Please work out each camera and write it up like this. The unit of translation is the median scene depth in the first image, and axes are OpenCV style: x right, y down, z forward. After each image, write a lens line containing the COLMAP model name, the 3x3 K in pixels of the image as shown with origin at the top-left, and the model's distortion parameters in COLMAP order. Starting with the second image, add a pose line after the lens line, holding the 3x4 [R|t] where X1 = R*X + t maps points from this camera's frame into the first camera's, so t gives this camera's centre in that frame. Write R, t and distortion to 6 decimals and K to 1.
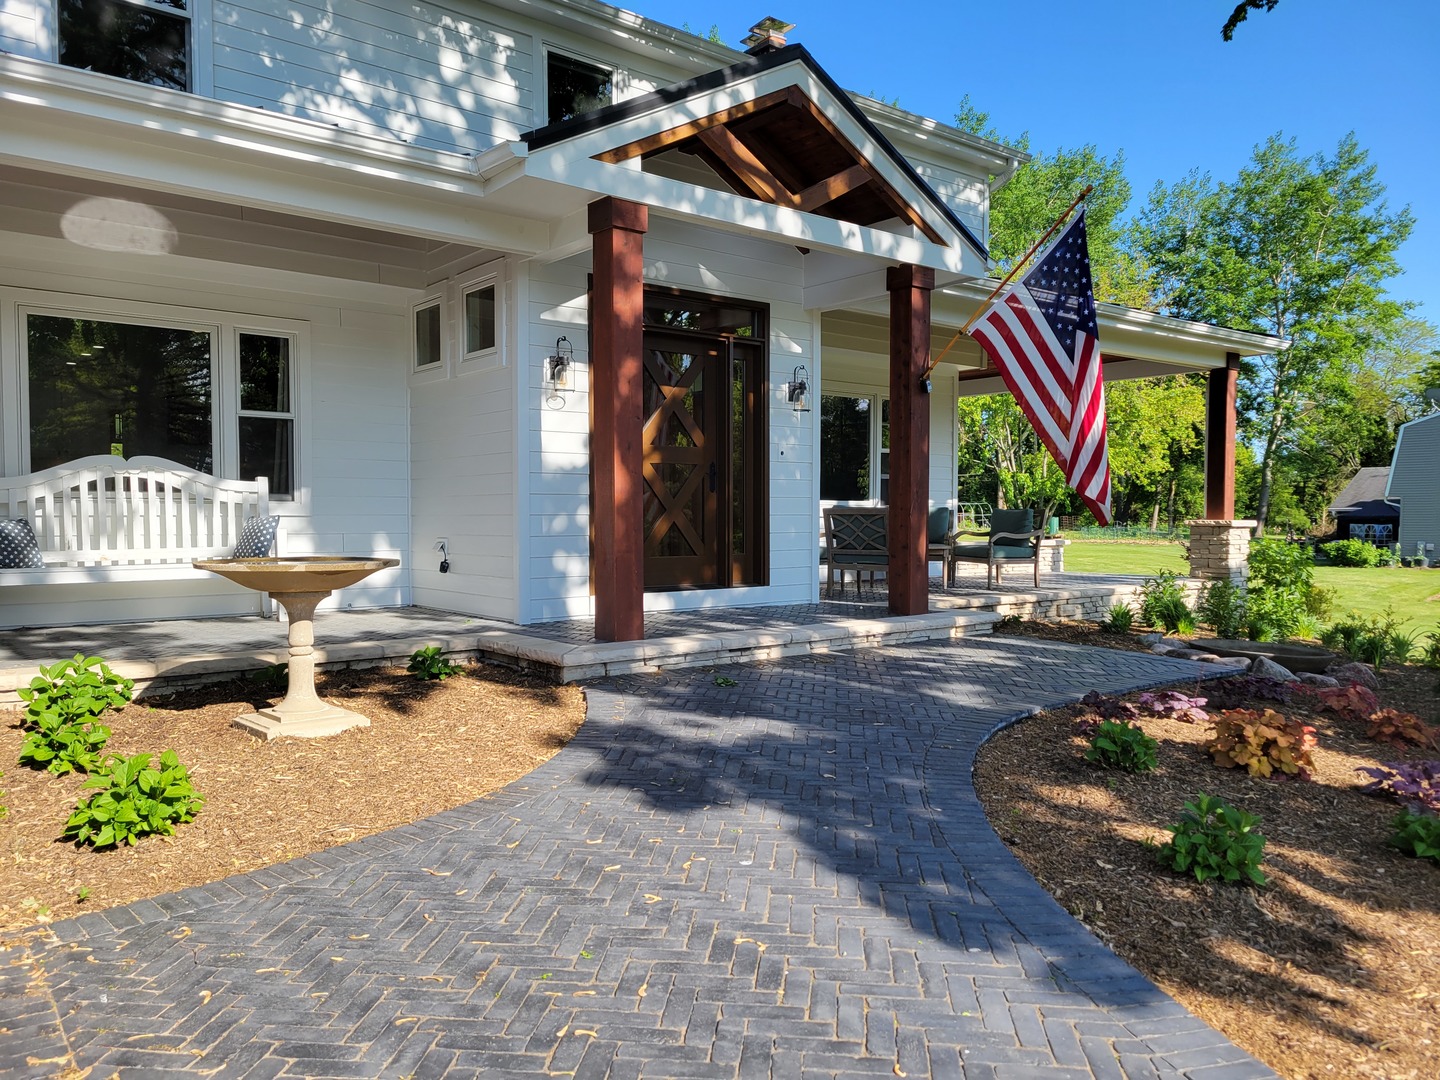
lens RADIAL K [[1106.2, 0, 737.9], [0, 1106.2, 572.2], [0, 0, 1]] dist [0.035734, -0.001028]
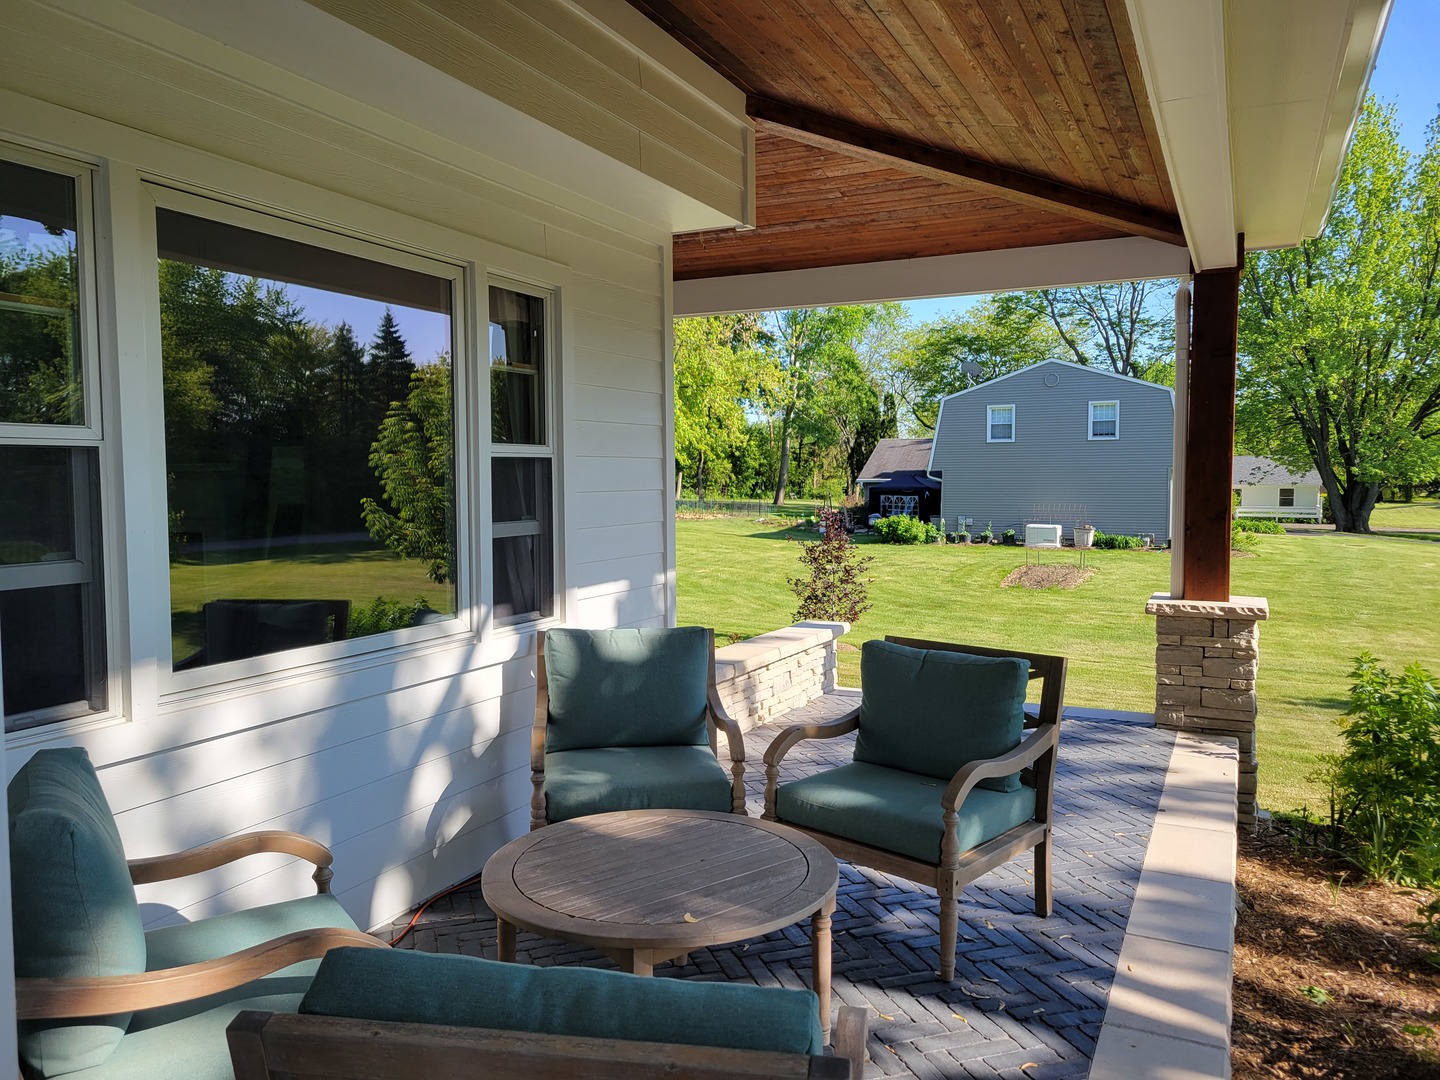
lens RADIAL K [[1081.9, 0, 701.1], [0, 1081.9, 526.3], [0, 0, 1]] dist [0.040043, -0.004529]
pose [[0.917400, -0.023759, 0.397256, 0.093940], [0.024872, 0.999688, 0.002351, -0.133621], [-0.397188, 0.007724, 0.917705, 1.065685]]
